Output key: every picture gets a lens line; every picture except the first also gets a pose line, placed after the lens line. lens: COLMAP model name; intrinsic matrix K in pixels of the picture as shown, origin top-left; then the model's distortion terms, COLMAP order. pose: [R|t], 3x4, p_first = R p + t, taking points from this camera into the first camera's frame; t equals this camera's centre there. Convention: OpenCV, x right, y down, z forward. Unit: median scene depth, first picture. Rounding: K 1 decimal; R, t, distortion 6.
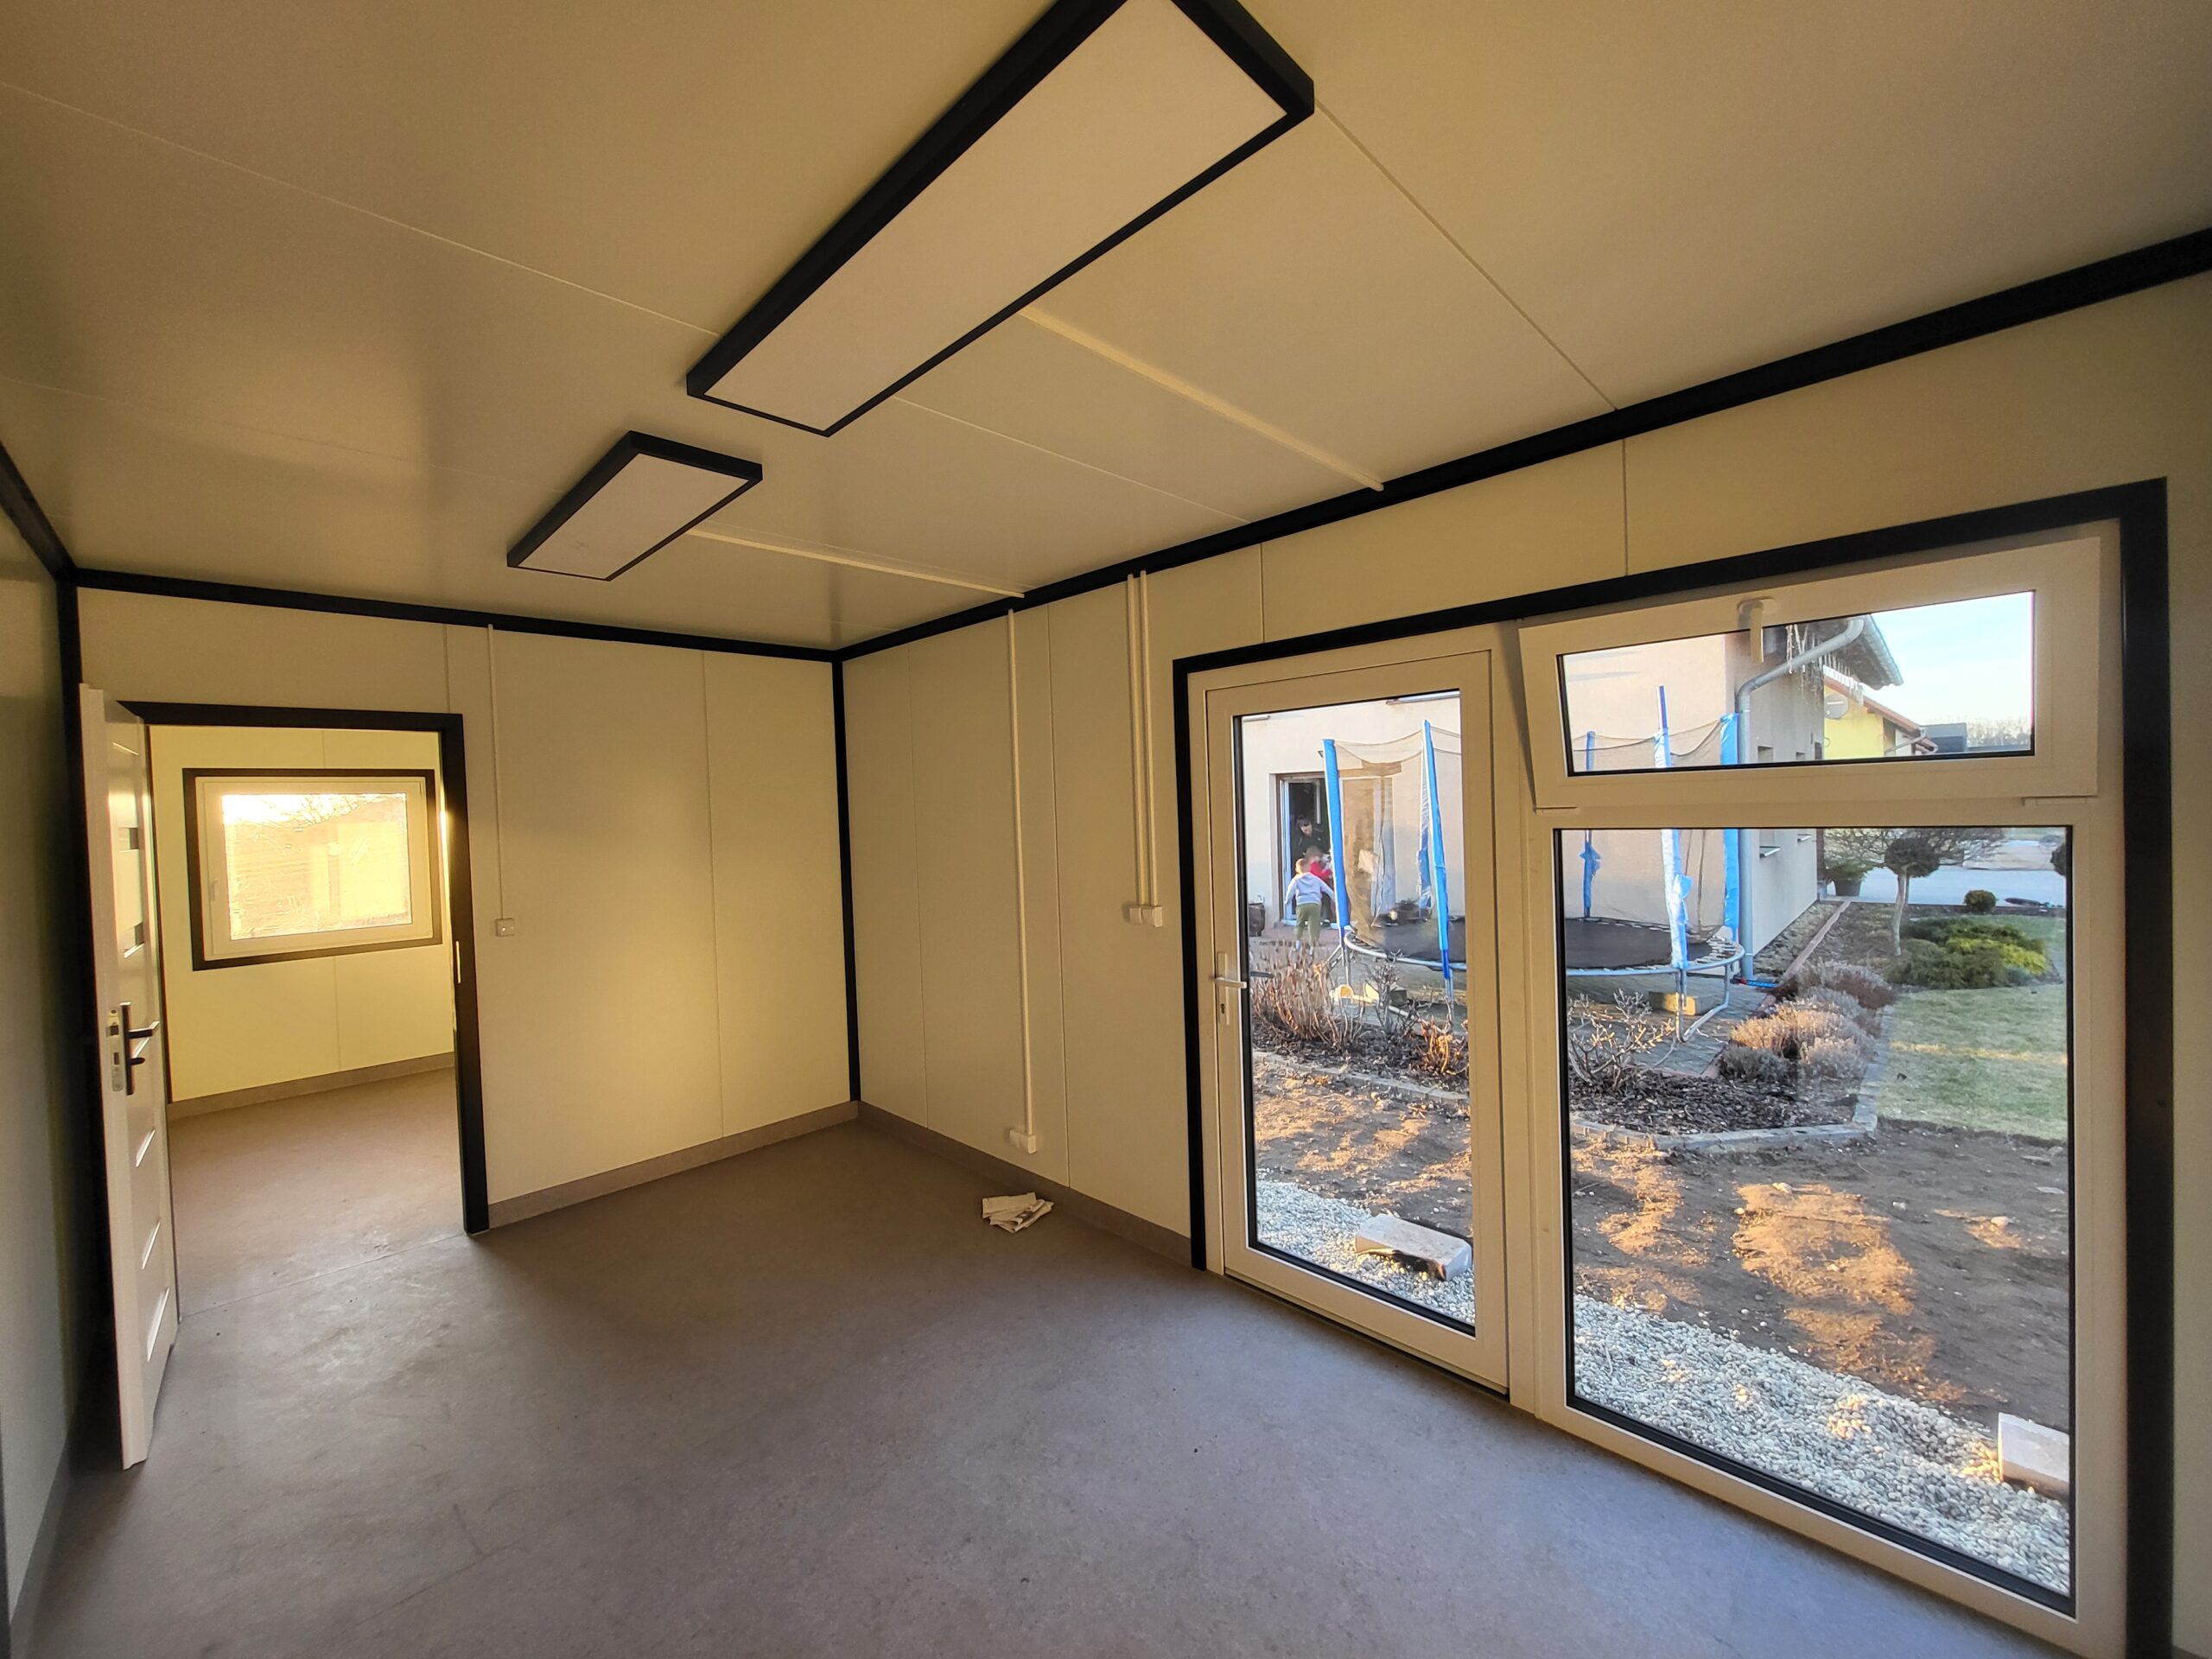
lens RADIAL K [[870.0, 0, 1086.1], [0, 870.0, 825.9], [0, 0, 1]] dist [-0.000230, -0.000011]
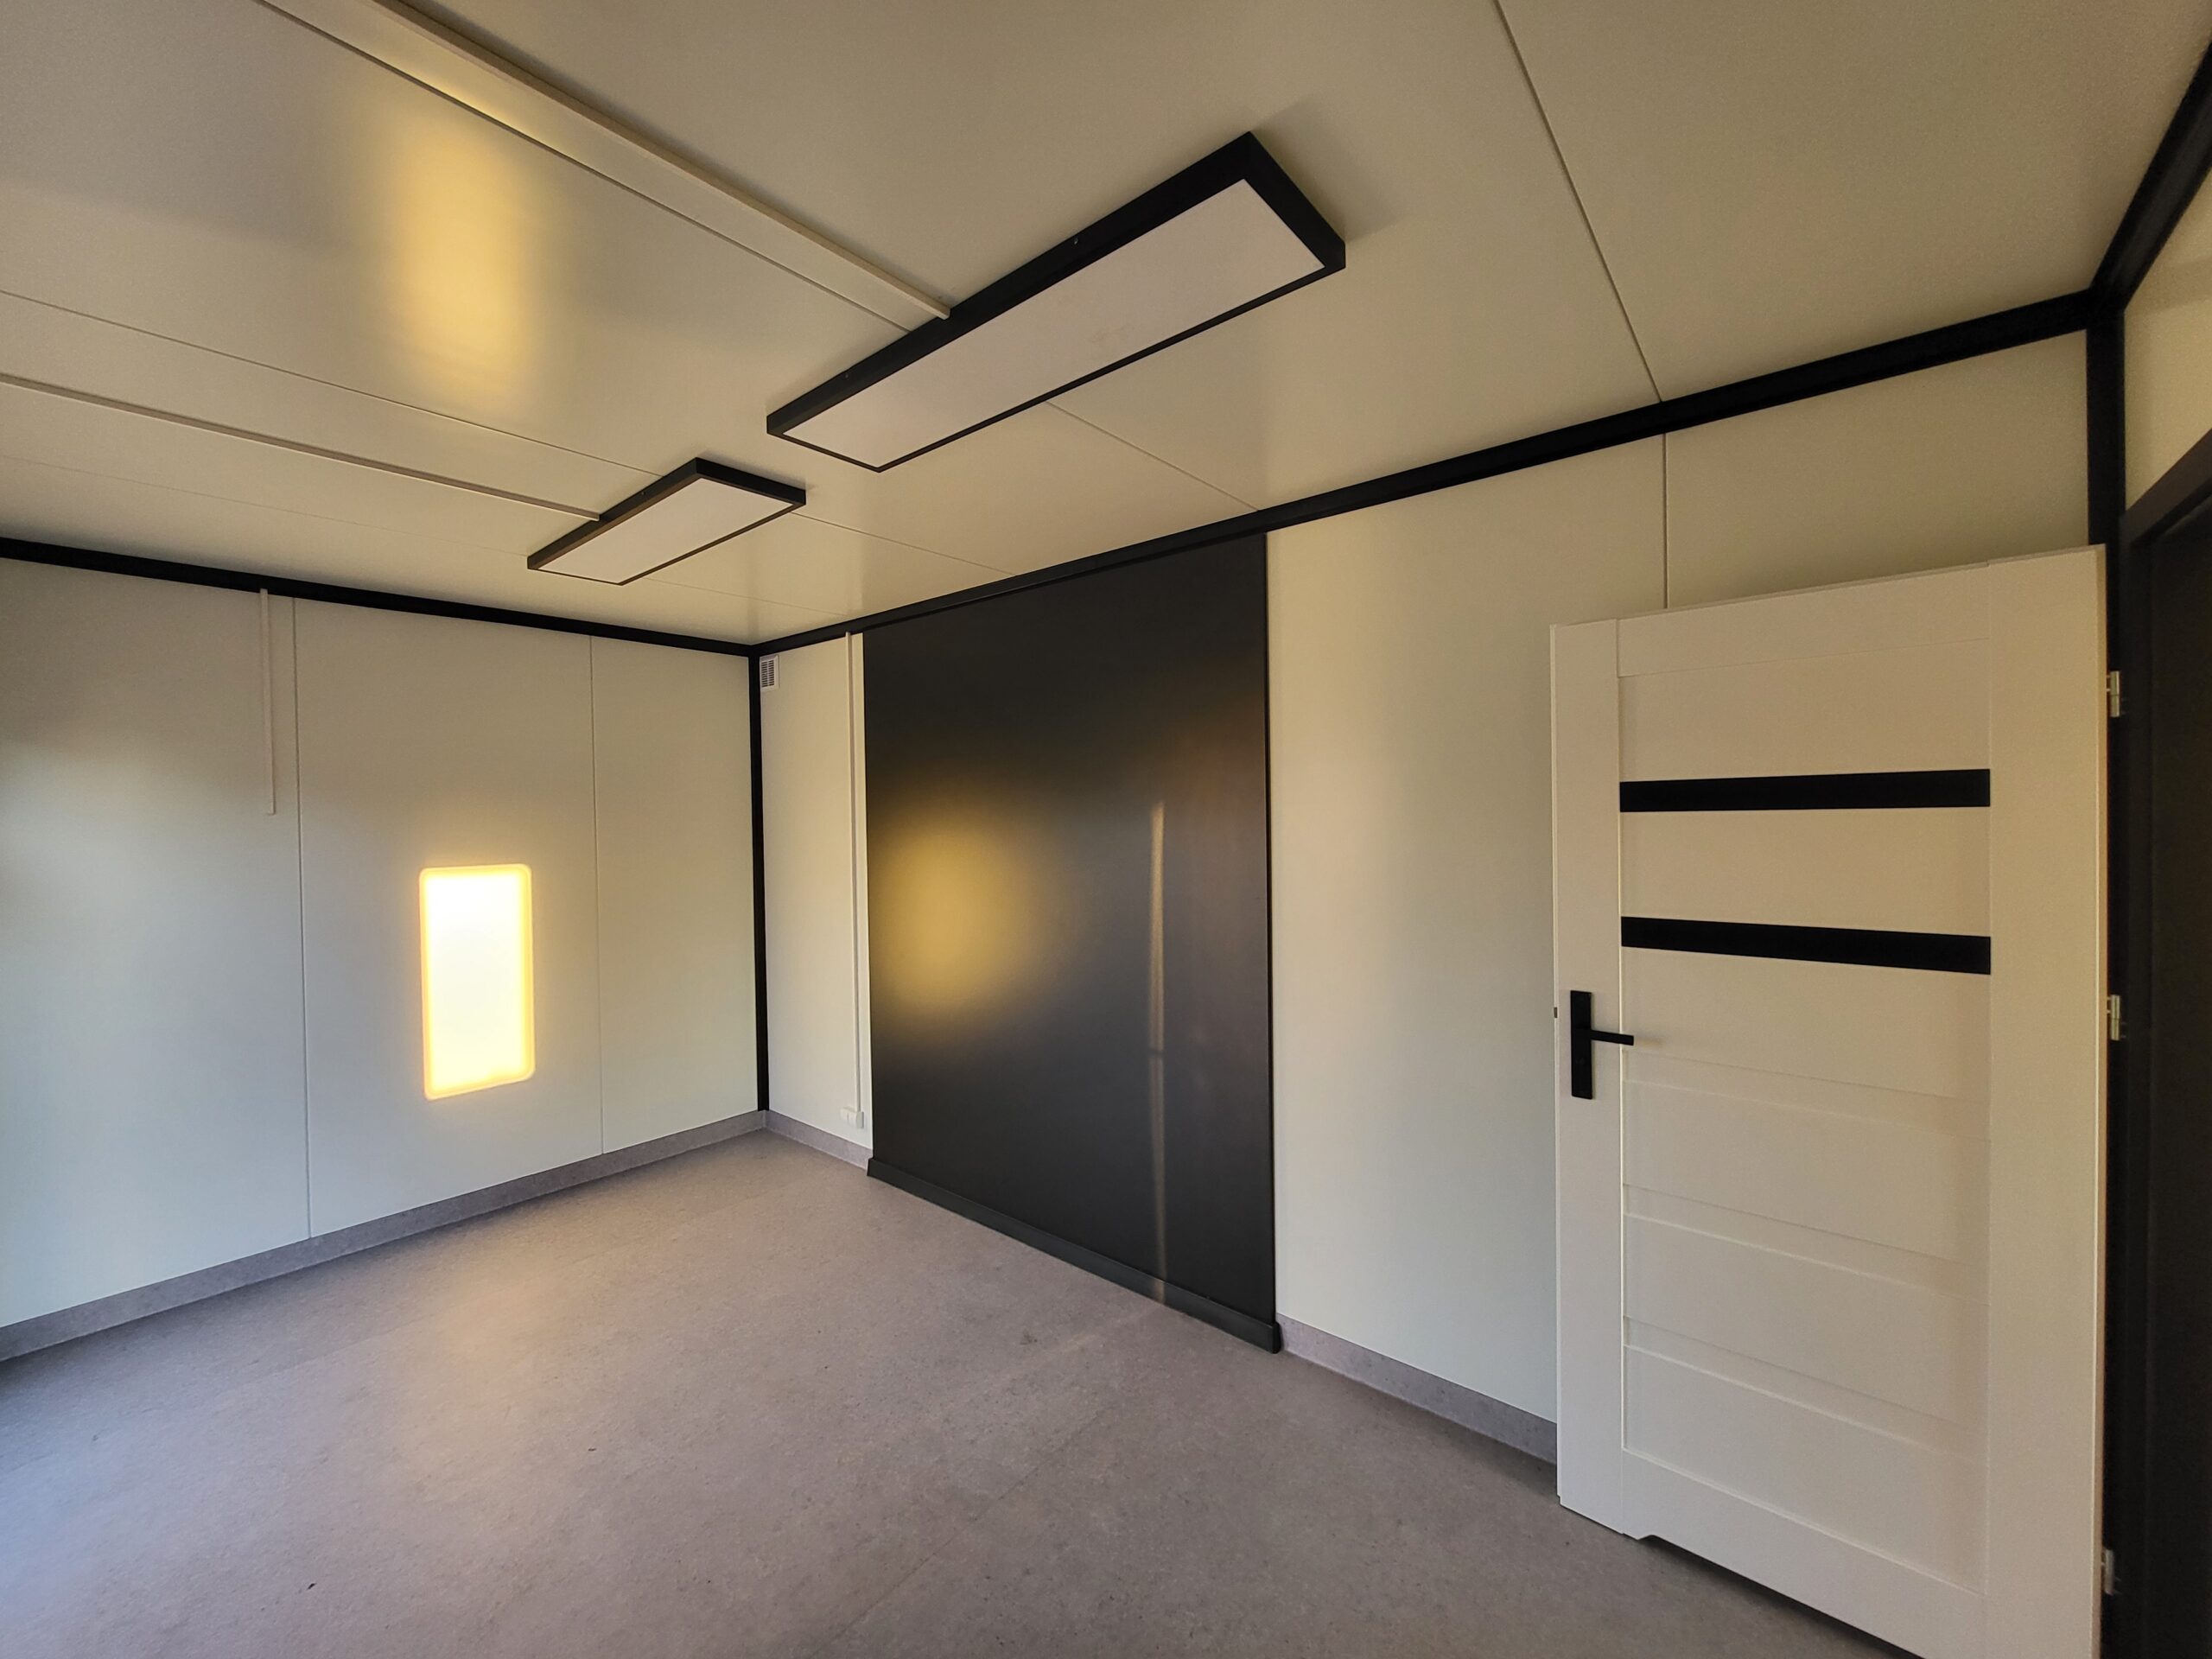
lens RADIAL K [[870.0, 0, 1086.1], [0, 870.0, 825.9], [0, 0, 1]] dist [-0.000230, -0.000011]
pose [[-0.995446, 0.049805, -0.081282, -0.376595], [0.046929, 0.998216, 0.036924, -0.007666], [0.082976, 0.032941, -0.996007, 1.201979]]
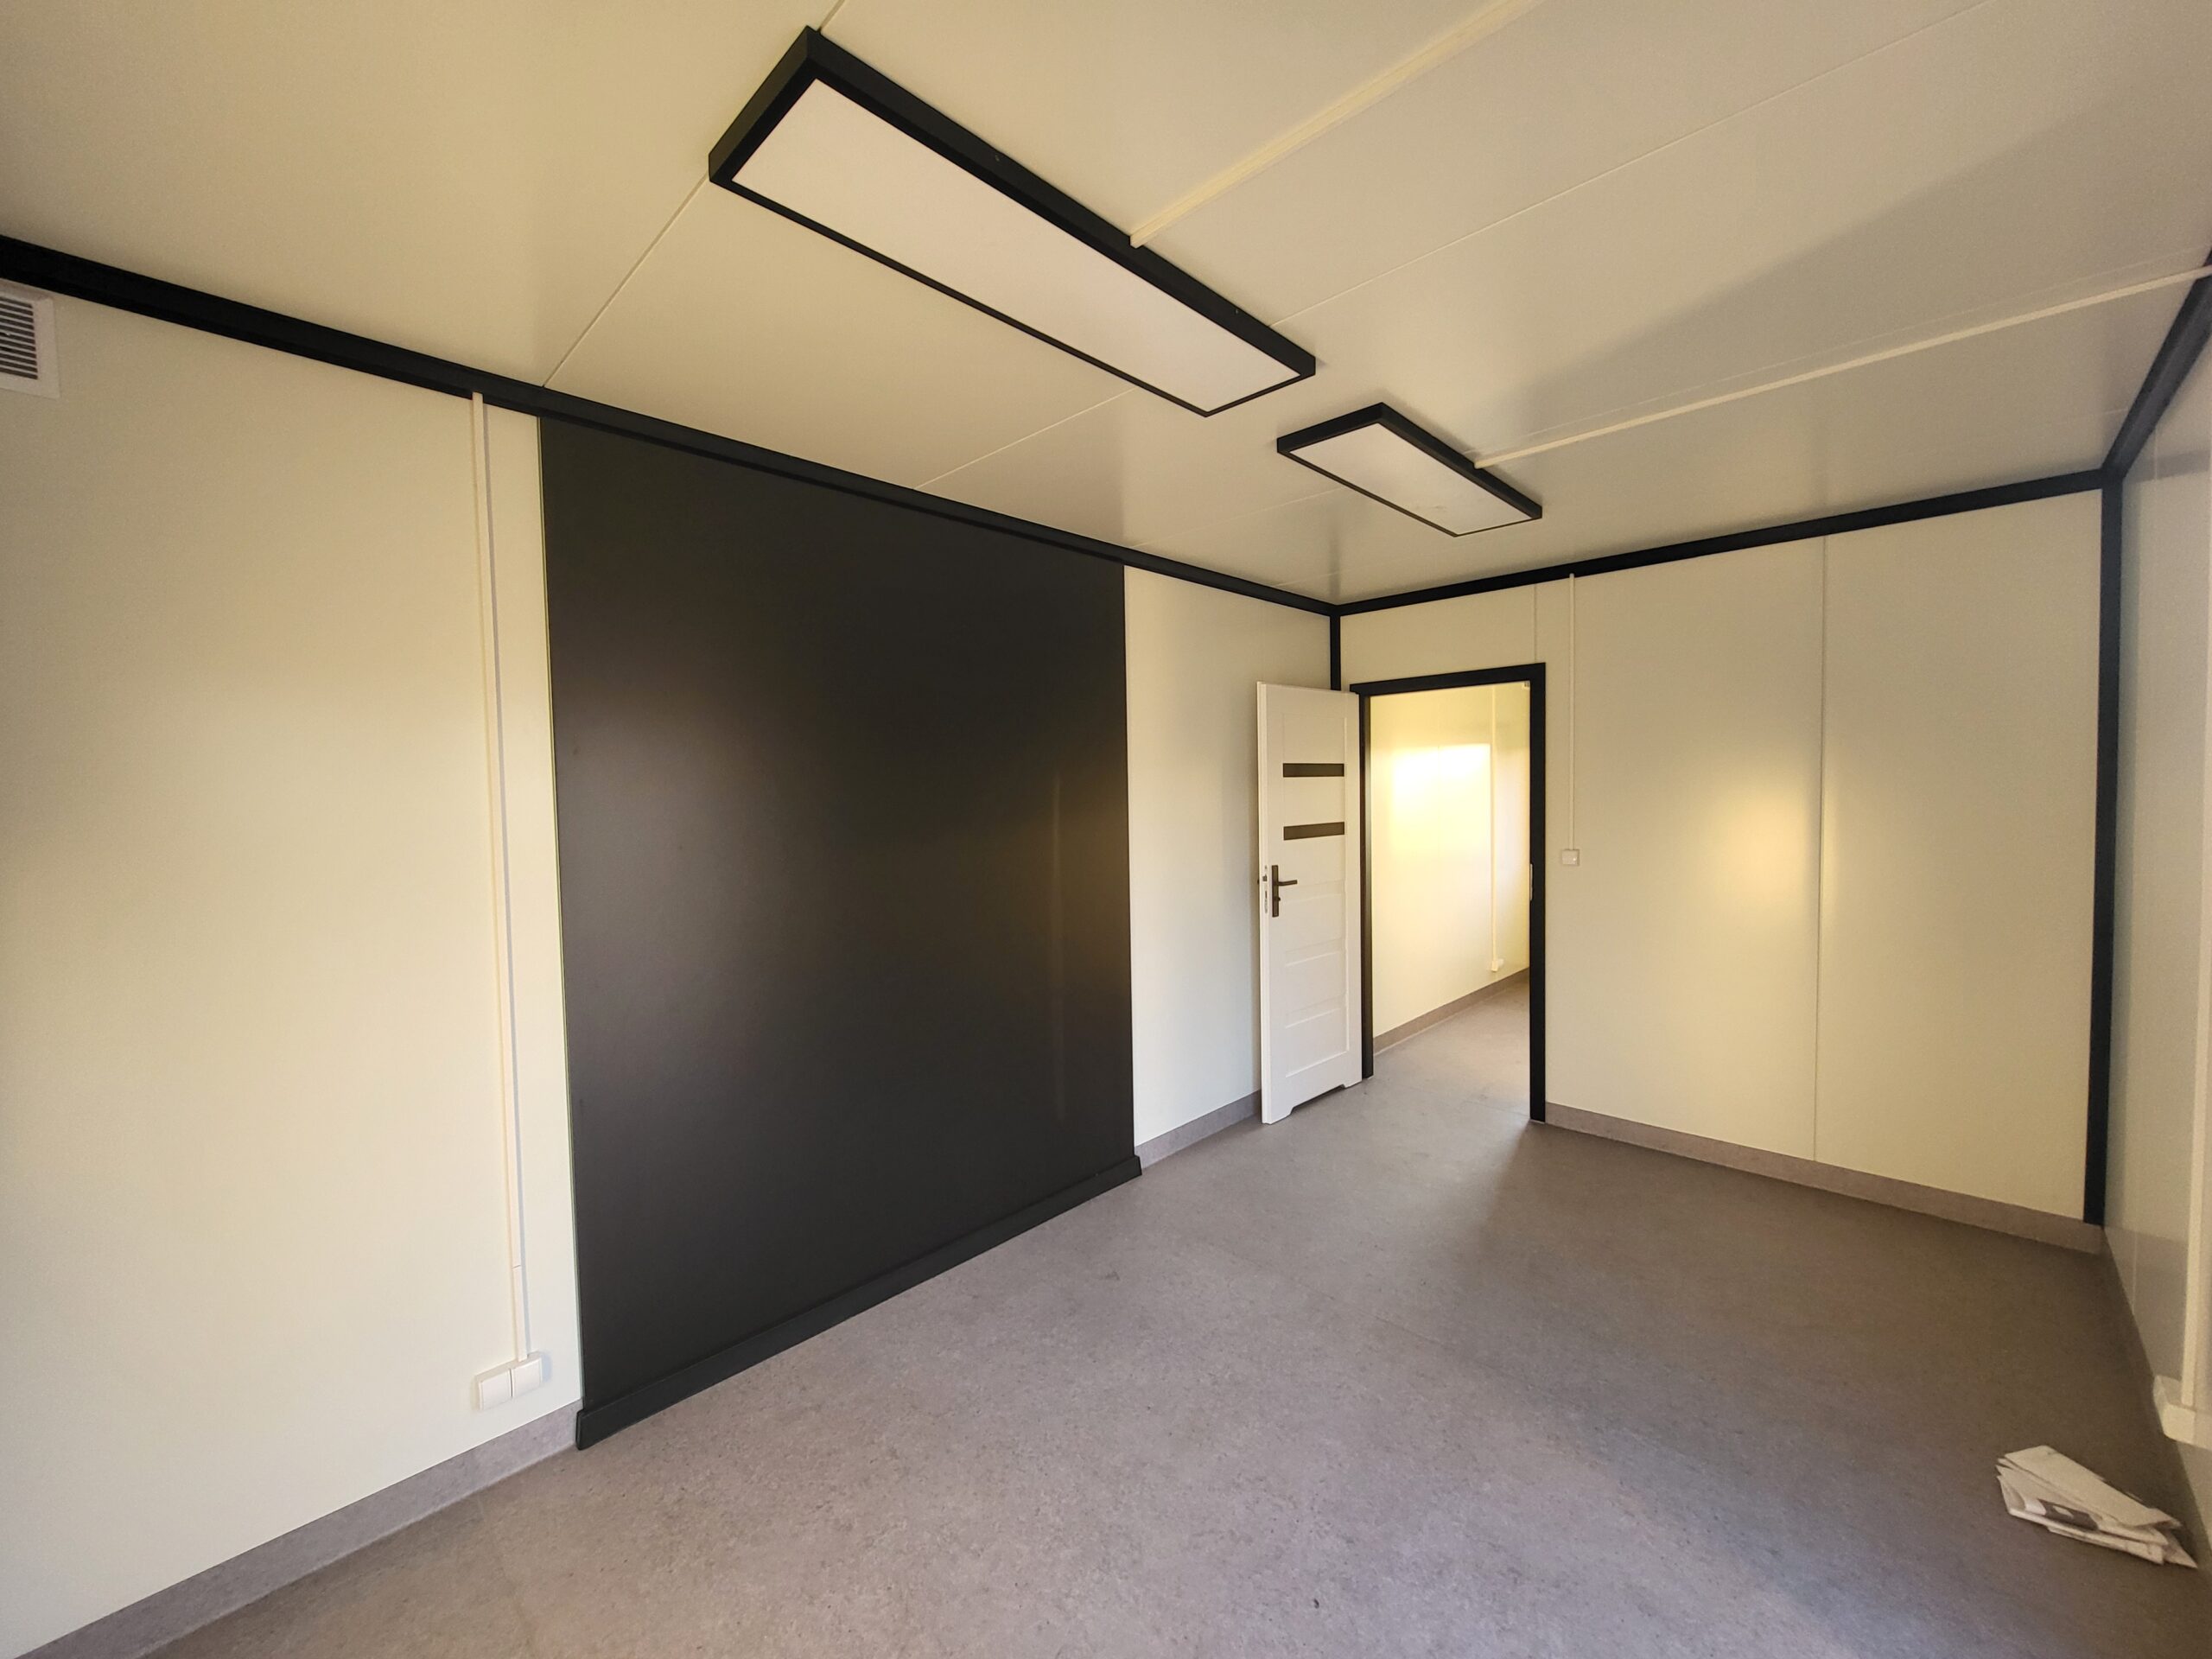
lens RADIAL K [[870.0, 0, 1086.1], [0, 870.0, 825.9], [0, 0, 1]] dist [-0.000230, -0.000011]
pose [[0.008842, 0.073739, -0.997238, 0.411444], [-0.003348, 0.997274, 0.073712, -0.000294], [0.999955, 0.002687, 0.009065, 0.404037]]
